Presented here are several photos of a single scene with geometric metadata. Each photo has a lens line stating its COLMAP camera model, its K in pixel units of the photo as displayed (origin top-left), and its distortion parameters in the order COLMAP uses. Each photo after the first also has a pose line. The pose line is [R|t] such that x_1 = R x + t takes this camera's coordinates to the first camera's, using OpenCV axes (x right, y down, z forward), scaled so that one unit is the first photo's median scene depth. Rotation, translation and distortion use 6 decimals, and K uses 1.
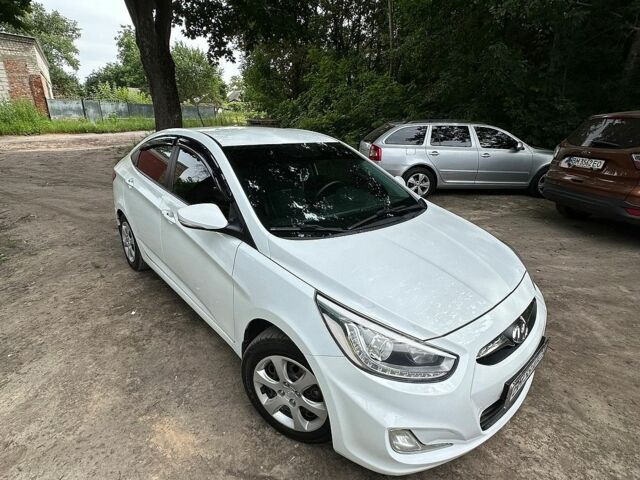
lens RADIAL K [[337.4, 0, 320.0], [0, 337.4, 240.0], [0, 0, 1]] dist [-0.001718, -0.000367]
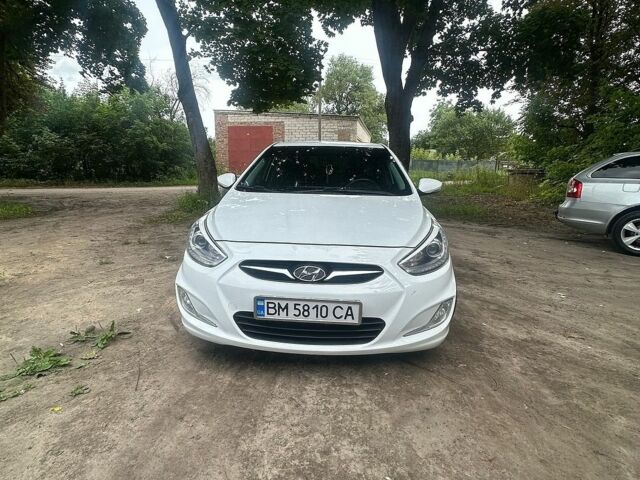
lens RADIAL K [[337.4, 0, 320.0], [0, 337.4, 240.0], [0, 0, 1]] dist [-0.001718, -0.000367]
pose [[0.689277, 0.132504, -0.712278, 1.142128], [-0.245966, 0.967540, -0.058034, 0.186264], [0.681468, 0.215197, 0.699494, 0.202396]]
